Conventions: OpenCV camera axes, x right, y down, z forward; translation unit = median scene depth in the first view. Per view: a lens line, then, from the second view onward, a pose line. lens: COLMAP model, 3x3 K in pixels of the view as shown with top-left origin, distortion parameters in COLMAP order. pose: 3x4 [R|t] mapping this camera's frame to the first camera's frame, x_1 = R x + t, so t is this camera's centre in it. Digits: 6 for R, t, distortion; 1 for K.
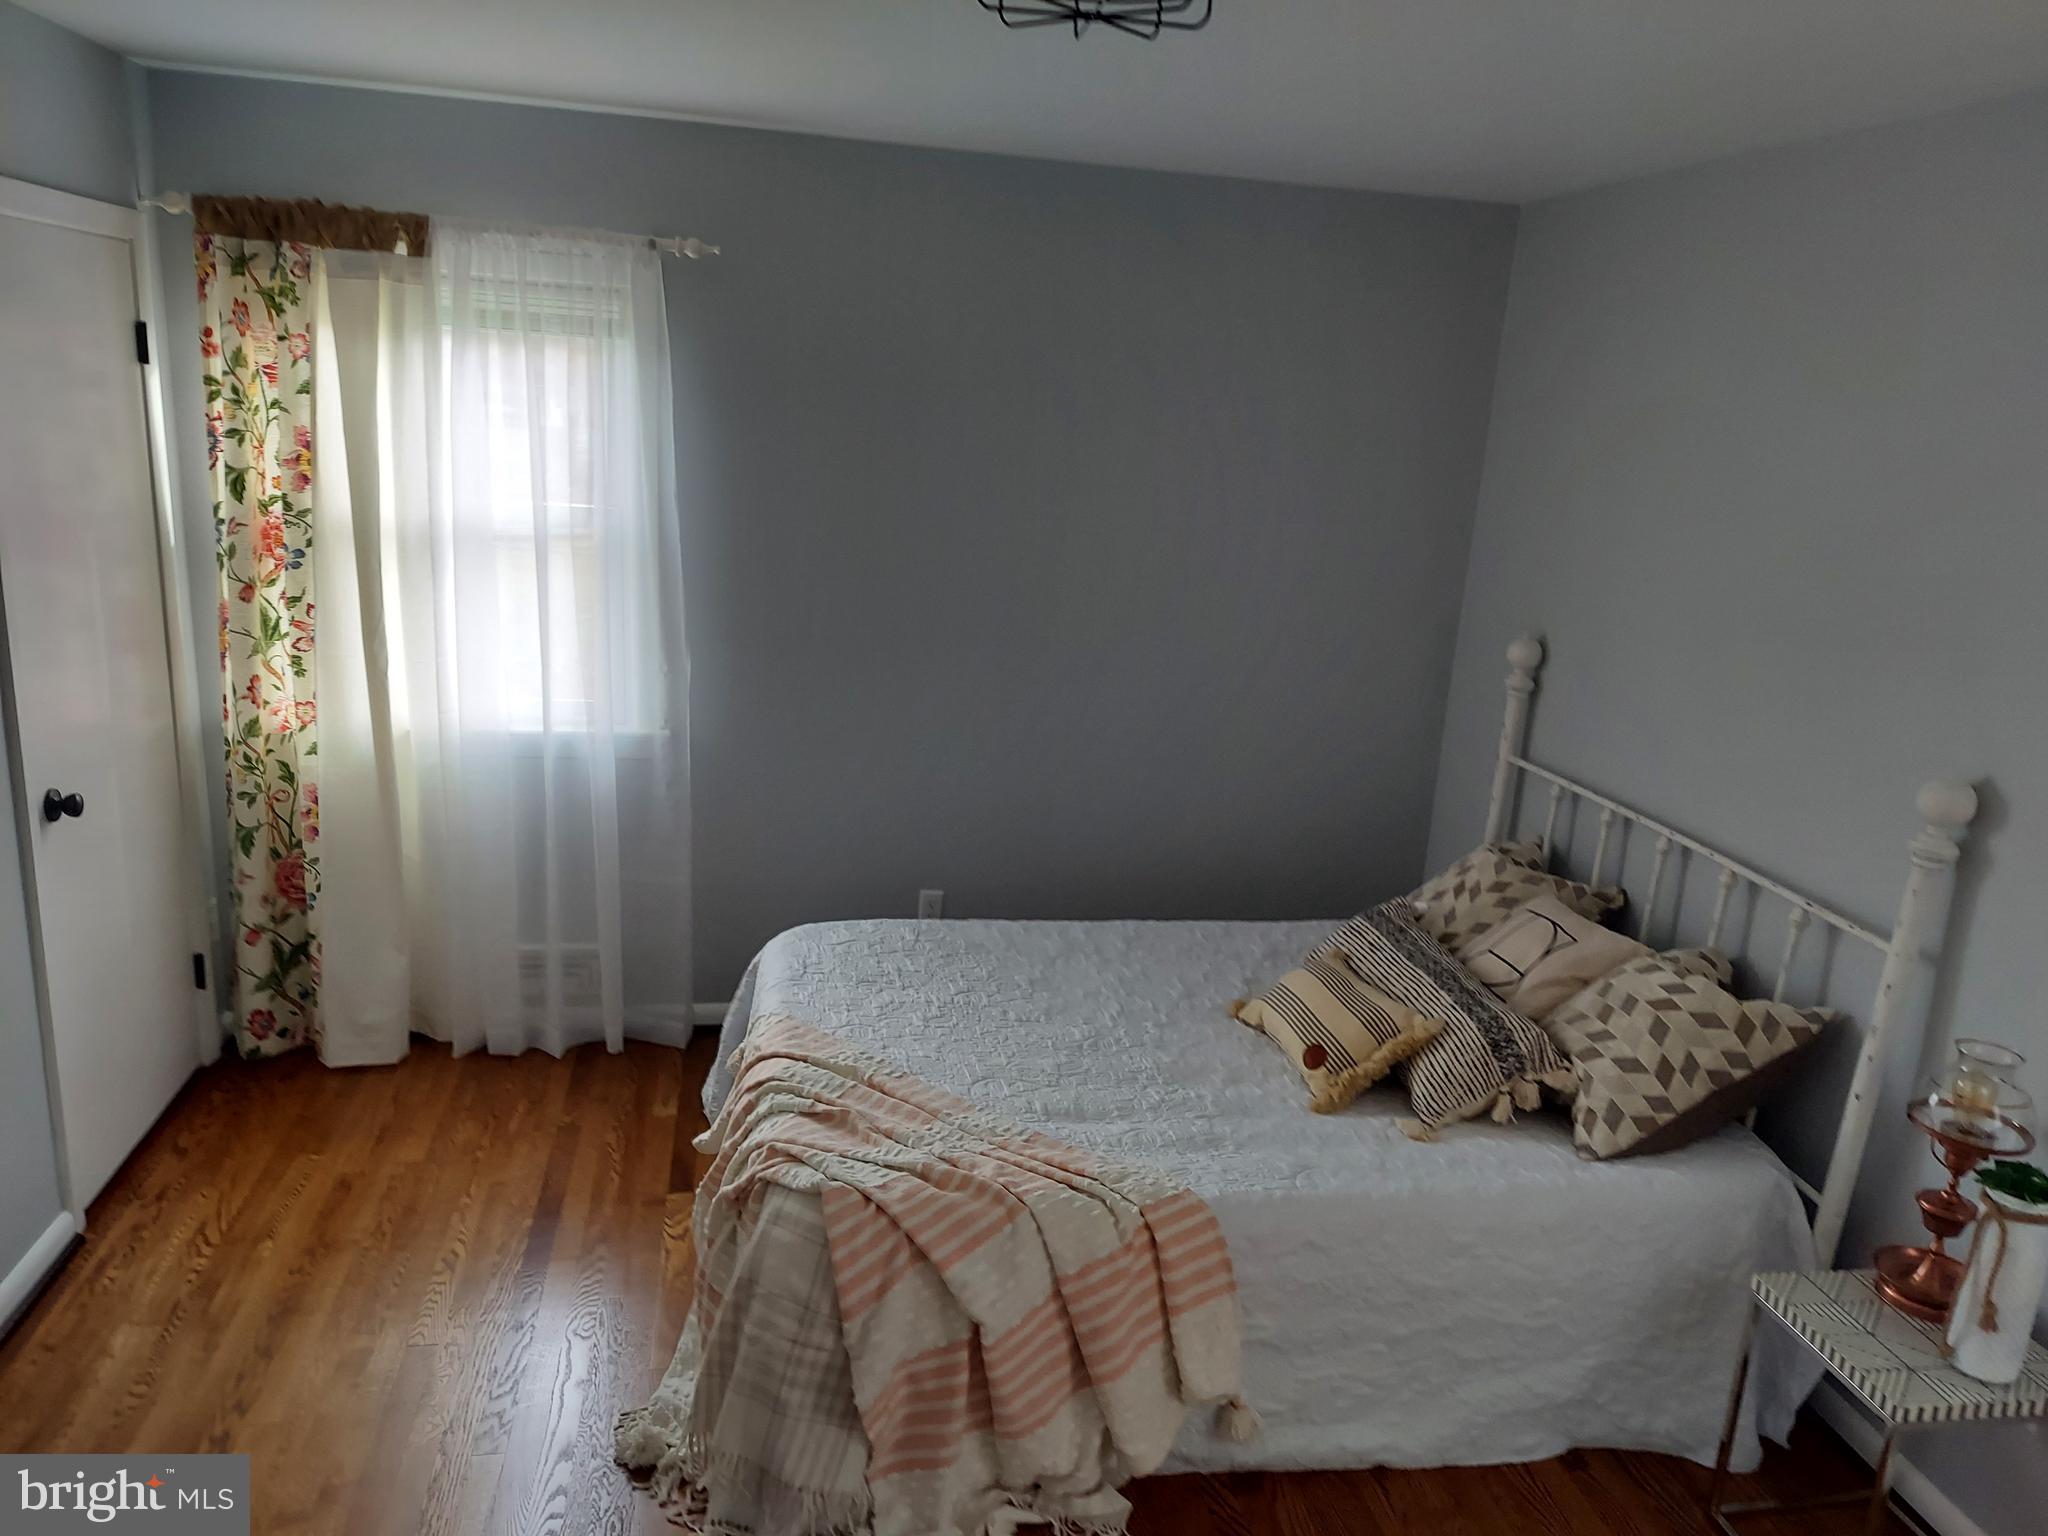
lens RADIAL K [[1463.8, 0, 1026.5], [0, 1463.8, 810.6], [0, 0, 1]] dist [0.098584, -0.123726]
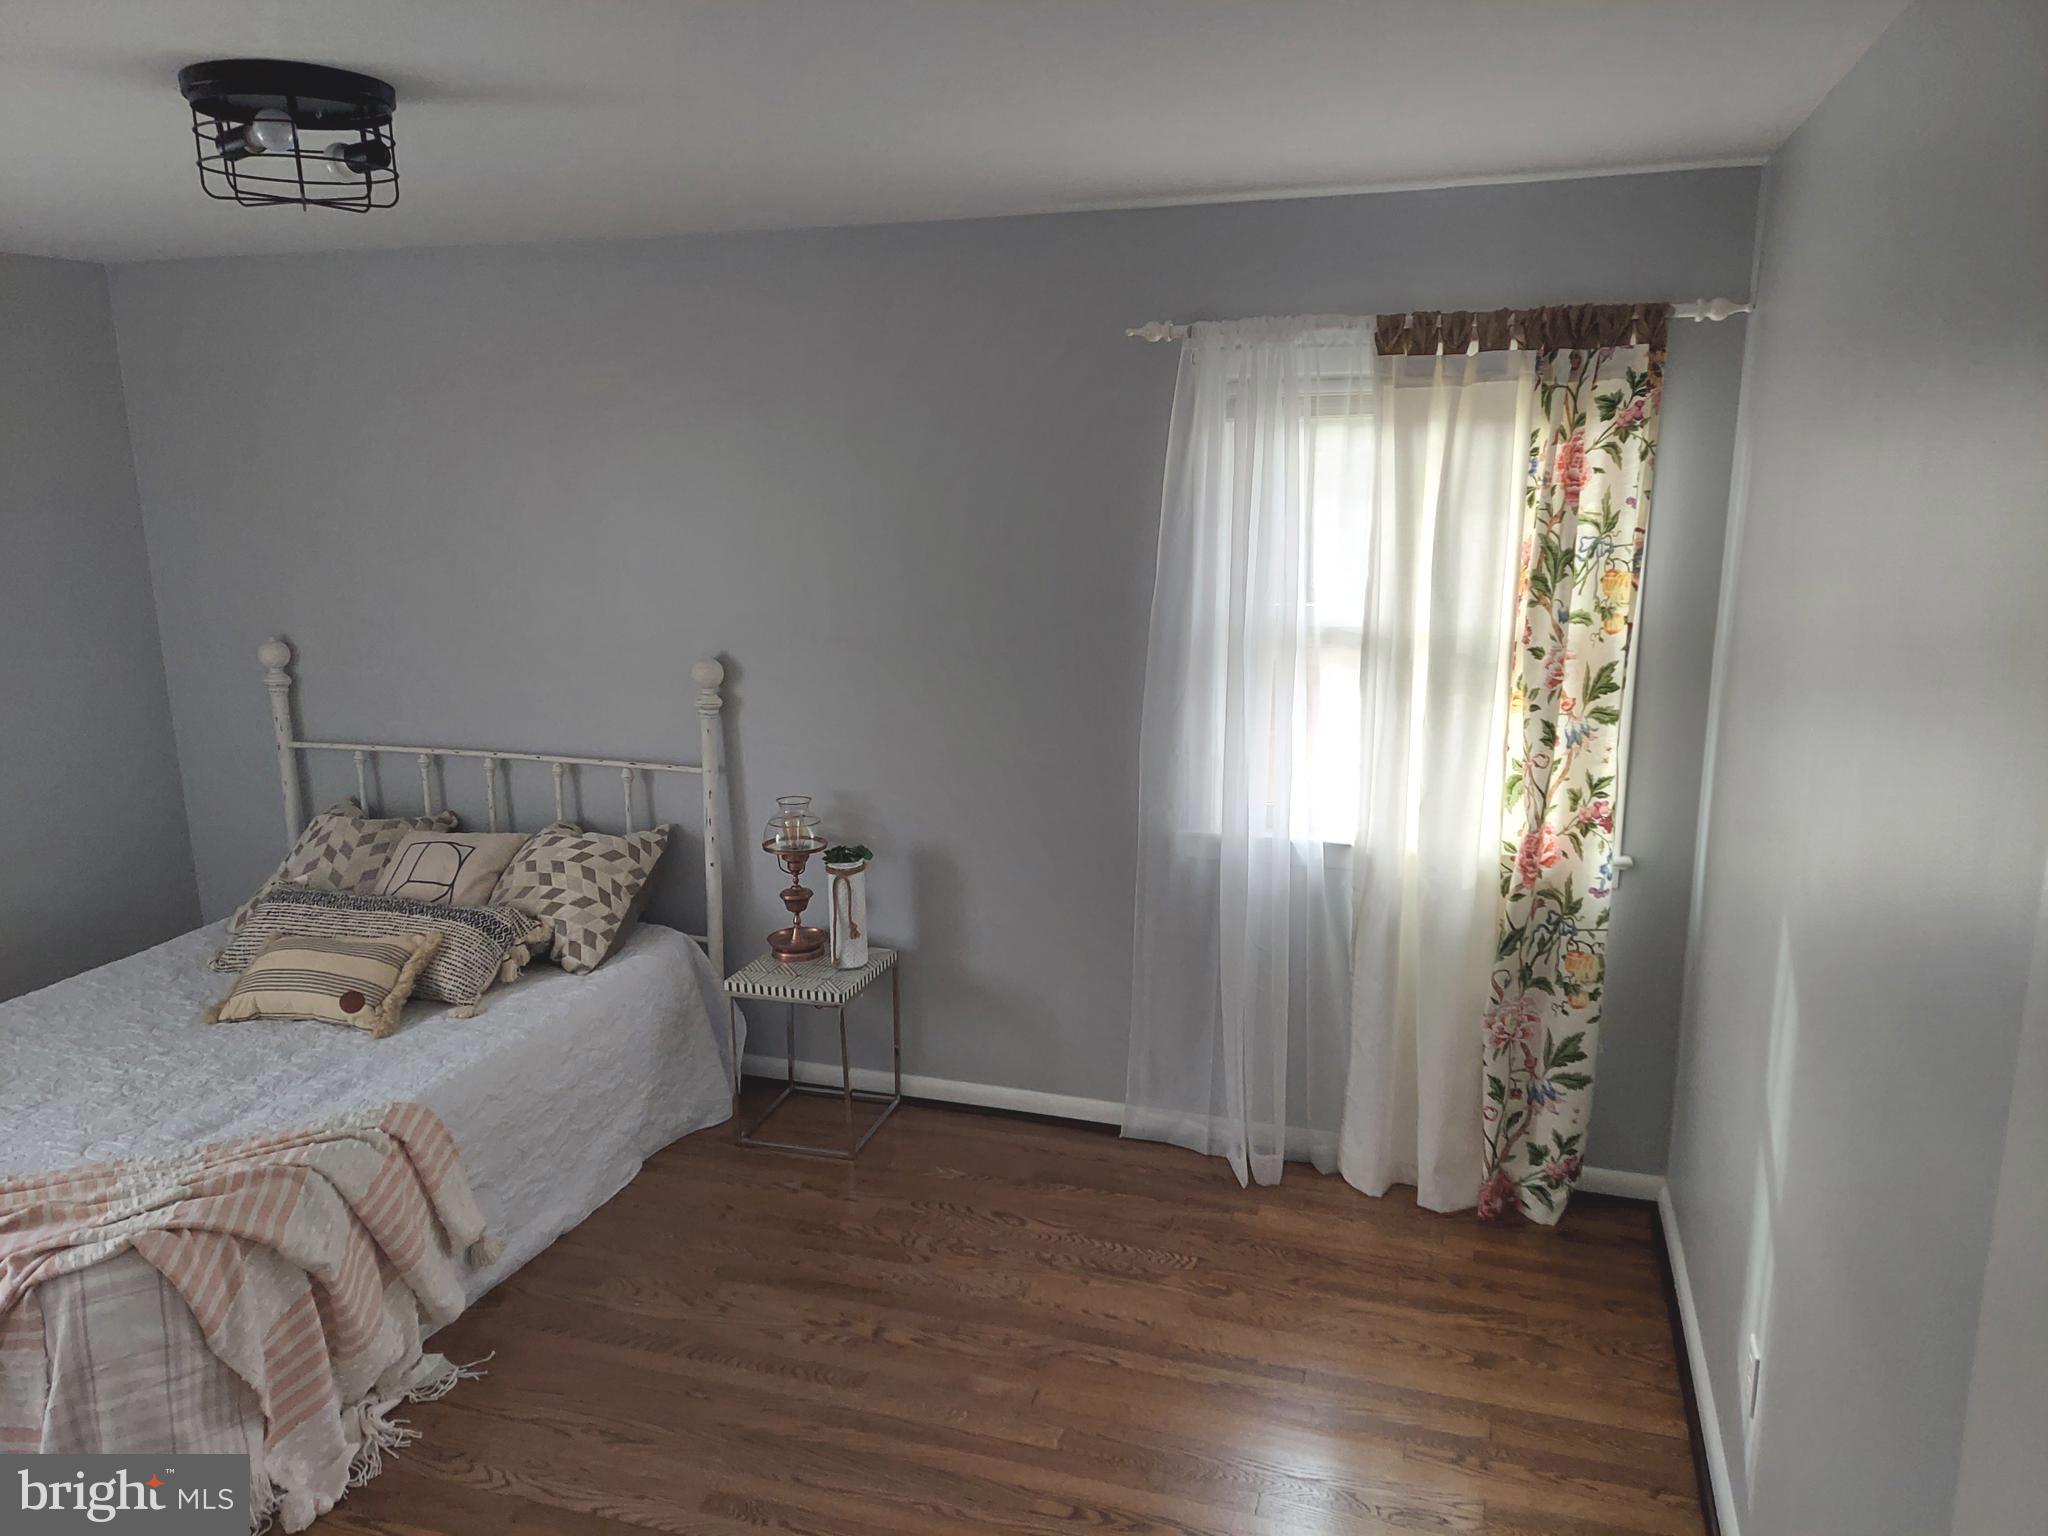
lens RADIAL K [[1455.3, 0, 1024.0], [0, 1455.3, 768.0], [0, 0, 1]] dist [-0.001771, -0.000330]
pose [[0.476890, -0.257960, 0.840257, -0.537130], [0.270392, 0.952662, 0.139007, -0.031319], [-0.836340, 0.160907, 0.524066, -0.105218]]
